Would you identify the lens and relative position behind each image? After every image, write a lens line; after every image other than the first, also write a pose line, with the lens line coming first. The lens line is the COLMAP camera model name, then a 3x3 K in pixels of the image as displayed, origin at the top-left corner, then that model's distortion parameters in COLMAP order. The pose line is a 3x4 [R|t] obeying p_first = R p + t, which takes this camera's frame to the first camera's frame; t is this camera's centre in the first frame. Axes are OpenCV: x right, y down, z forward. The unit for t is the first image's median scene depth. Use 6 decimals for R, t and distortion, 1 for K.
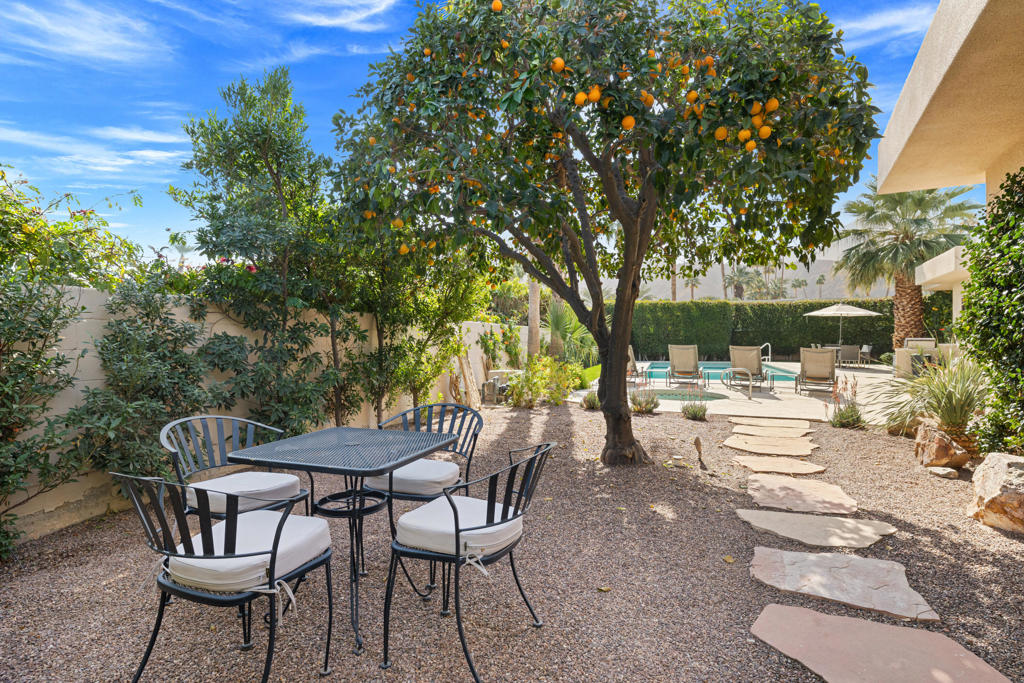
lens RADIAL K [[536.3, 0, 515.1], [0, 536.3, 342.9], [0, 0, 1]] dist [0.001929, 0.000873]
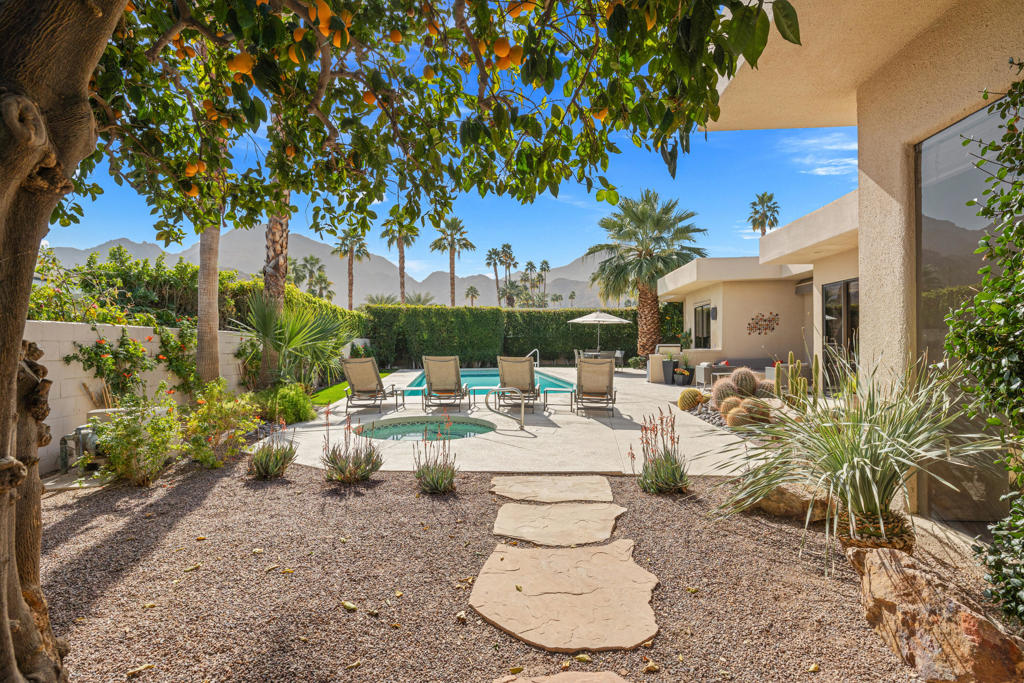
lens RADIAL K [[481.3, 0, 511.0], [0, 481.3, 340.5], [0, 0, 1]] dist [-0.020303, 0.000058]
pose [[0.923234, -0.002868, 0.384228, 0.080861], [0.008488, 0.999880, -0.012933, -0.004874], [-0.384145, 0.015202, 0.923148, 0.187320]]
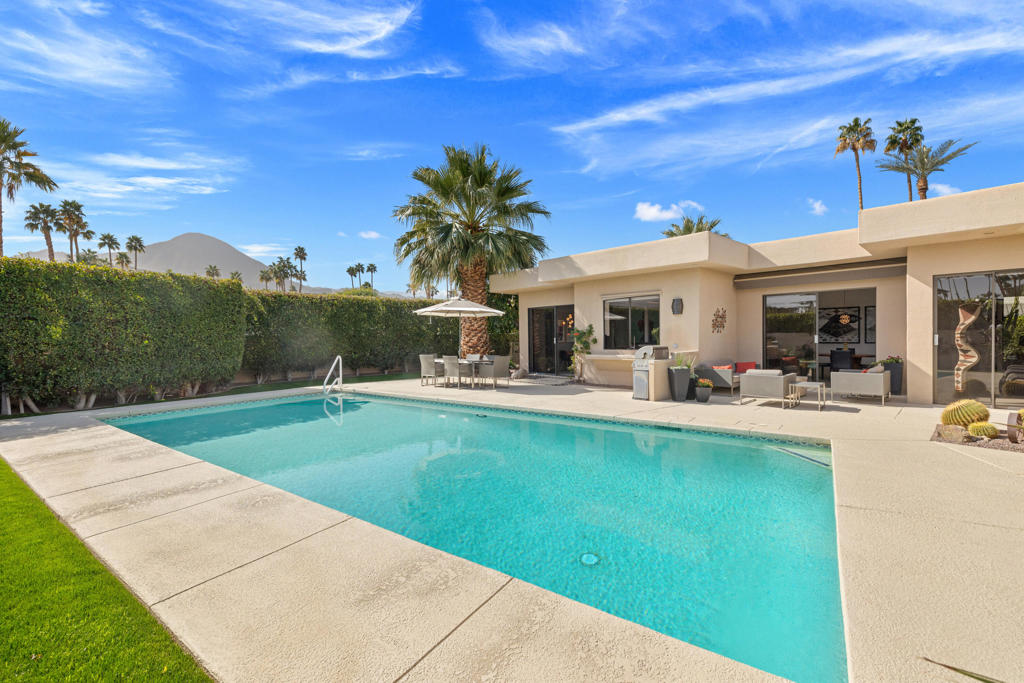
lens RADIAL K [[432.7, 0, 513.9], [0, 432.7, 343.7], [0, 0, 1]] dist [-0.003978, -0.000119]
pose [[0.322376, -0.012781, 0.946525, 0.070327], [0.021813, 0.999744, 0.006070, -0.012455], [-0.946360, 0.018689, 0.322572, 0.704549]]
